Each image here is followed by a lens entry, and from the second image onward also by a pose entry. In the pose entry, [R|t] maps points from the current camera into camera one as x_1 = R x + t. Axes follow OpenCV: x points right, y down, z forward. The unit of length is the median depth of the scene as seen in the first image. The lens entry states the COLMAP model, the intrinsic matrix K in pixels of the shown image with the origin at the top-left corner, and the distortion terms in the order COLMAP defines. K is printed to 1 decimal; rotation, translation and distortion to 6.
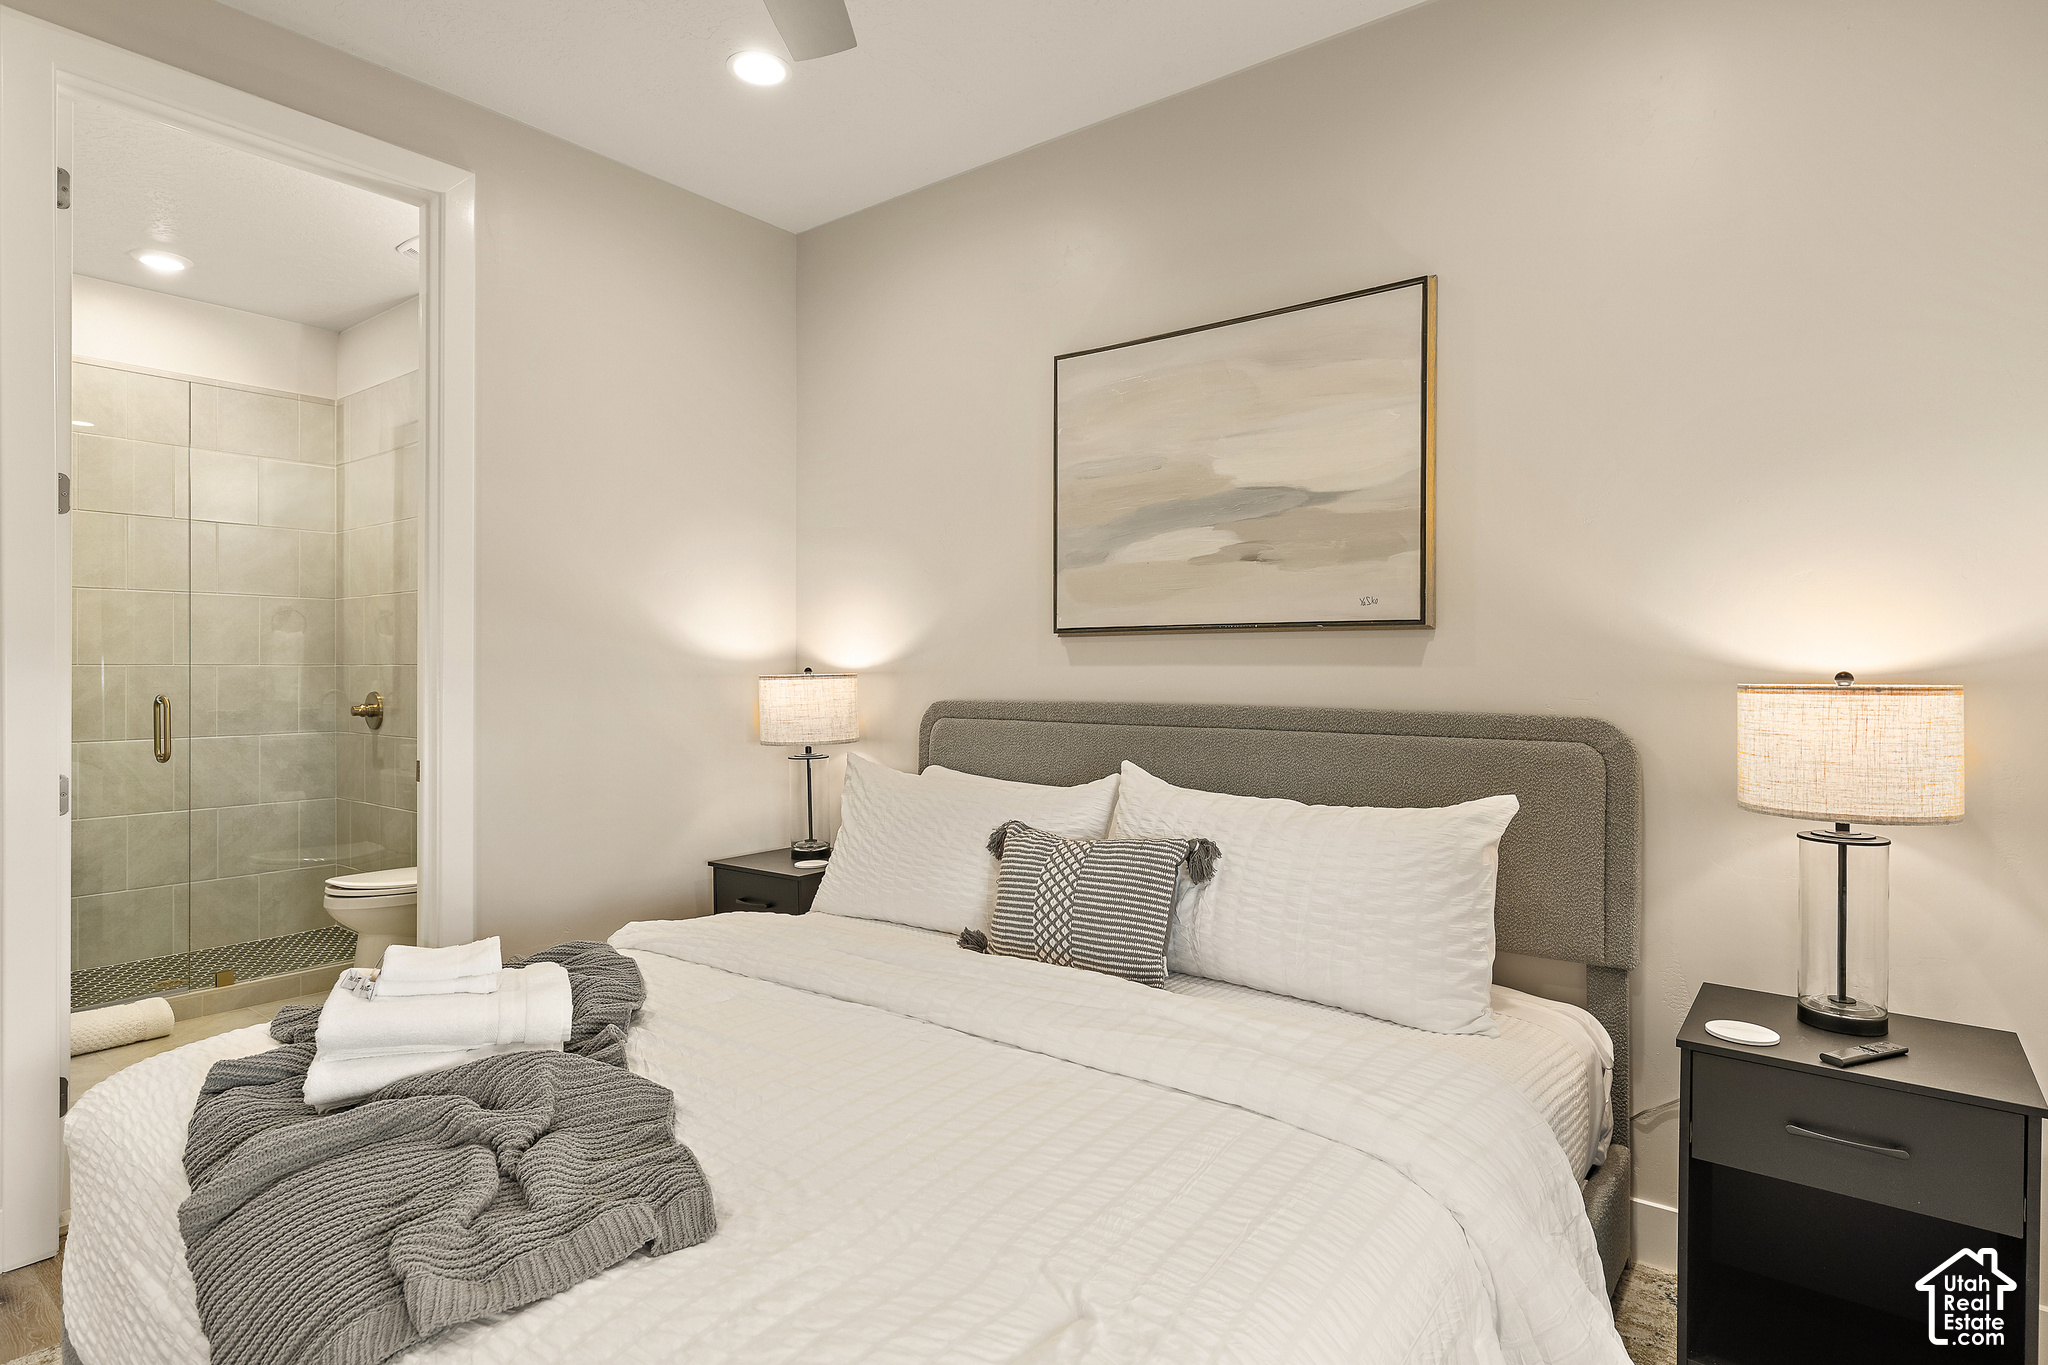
lens RADIAL K [[1125.9, 0, 1028.9], [0, 1125.9, 685.1], [0, 0, 1]] dist [0.006619, 0.000310]
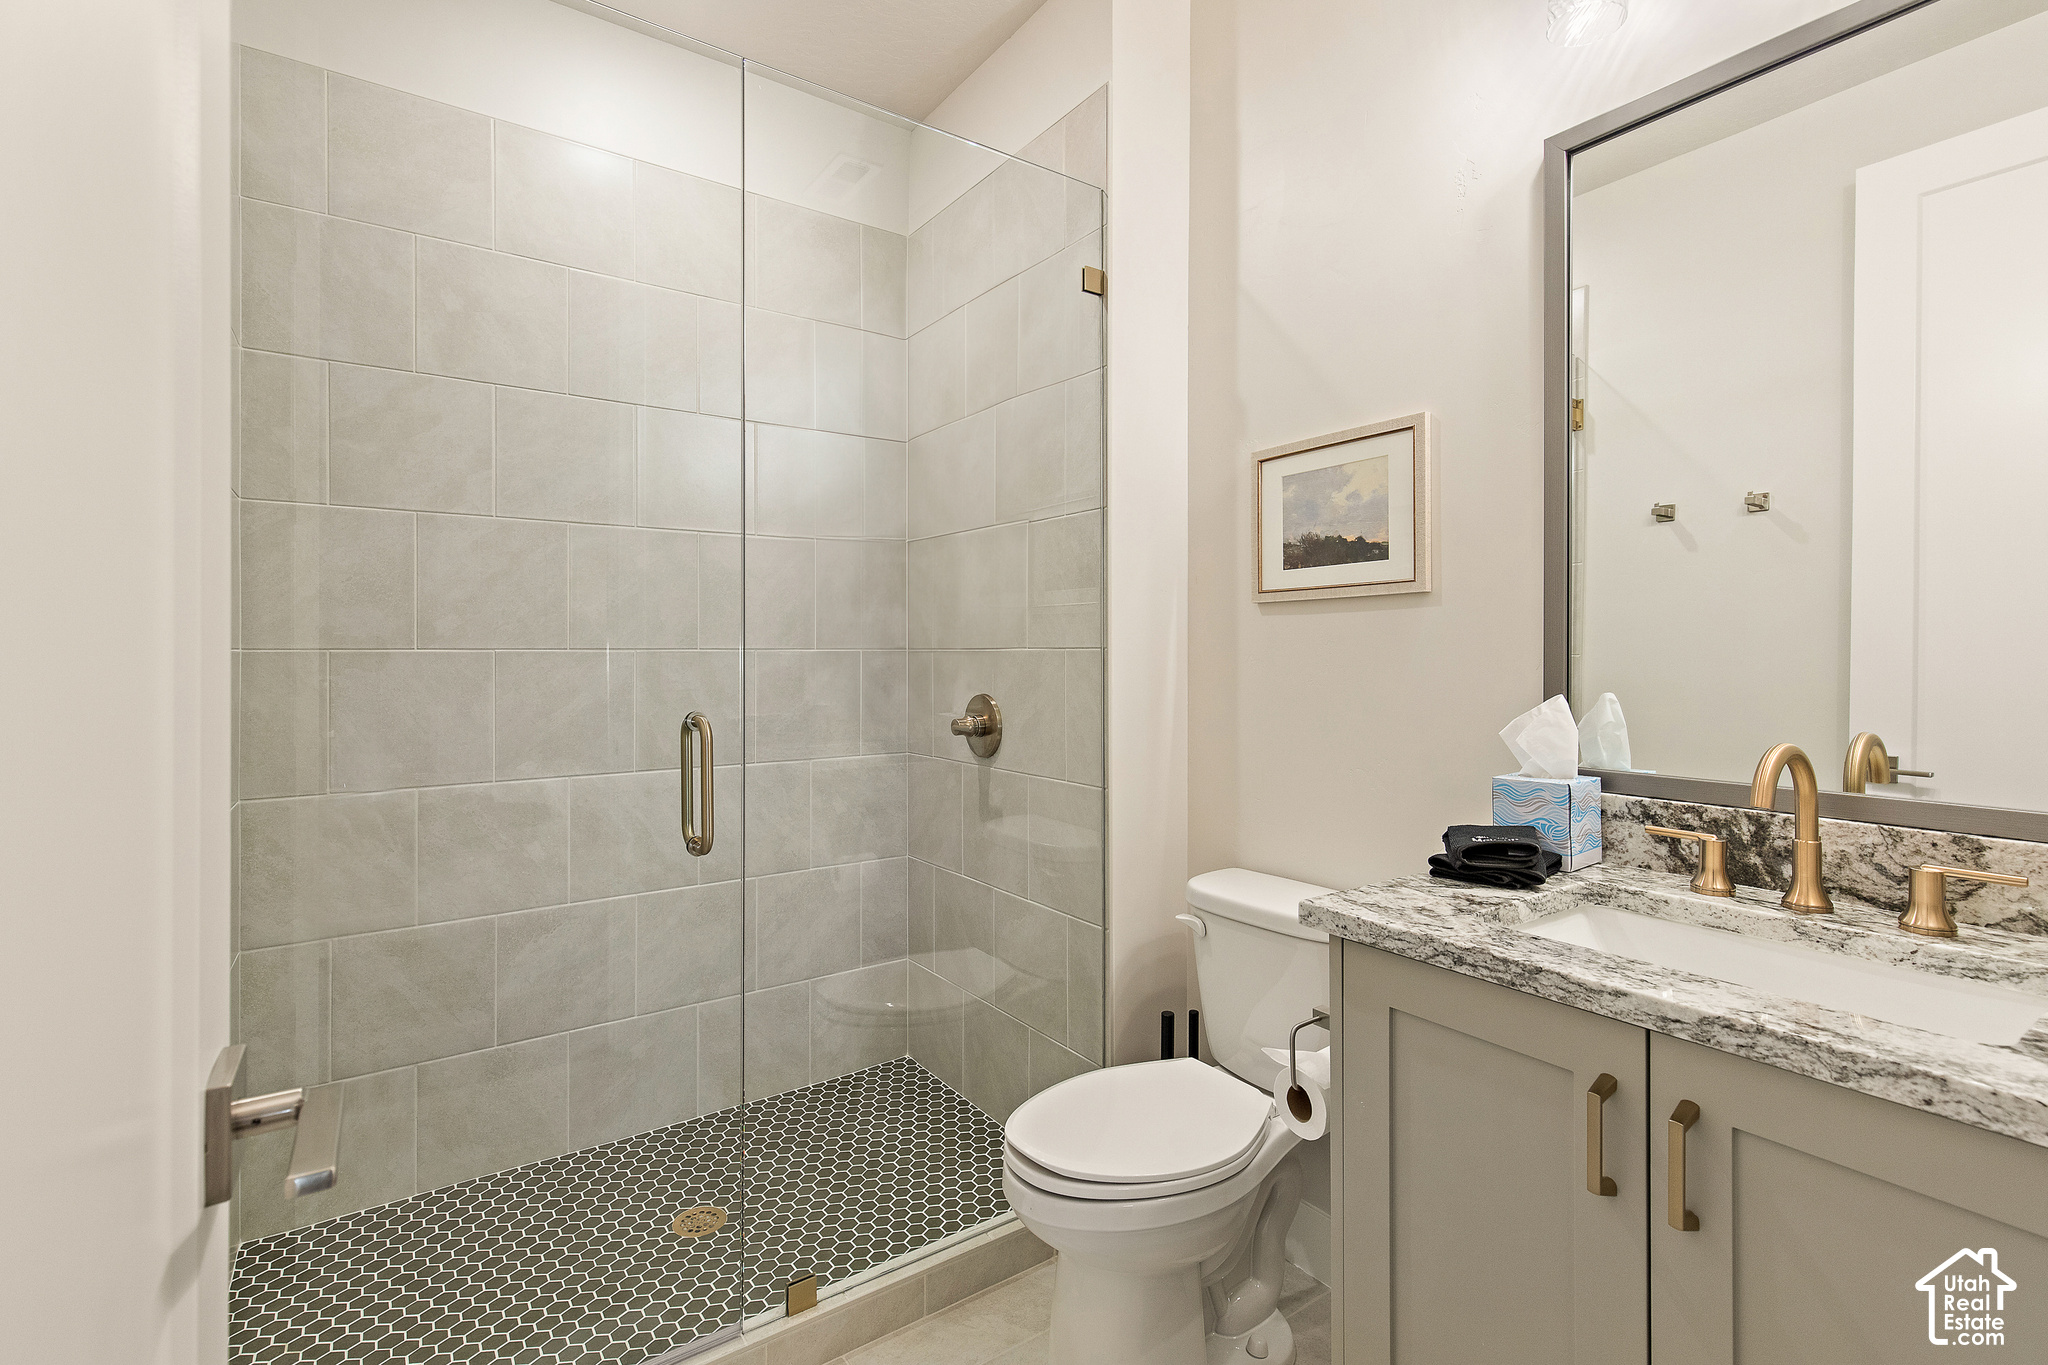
lens RADIAL K [[942.0, 0, 1021.6], [0, 942.0, 670.1], [0, 0, 1]] dist [0.006194, -0.002024]
pose [[0.958909, 0.001843, -0.283709, -0.422486], [-0.001567, 0.999998, 0.001200, -0.007431], [0.283710, -0.000706, 0.958910, 0.531866]]
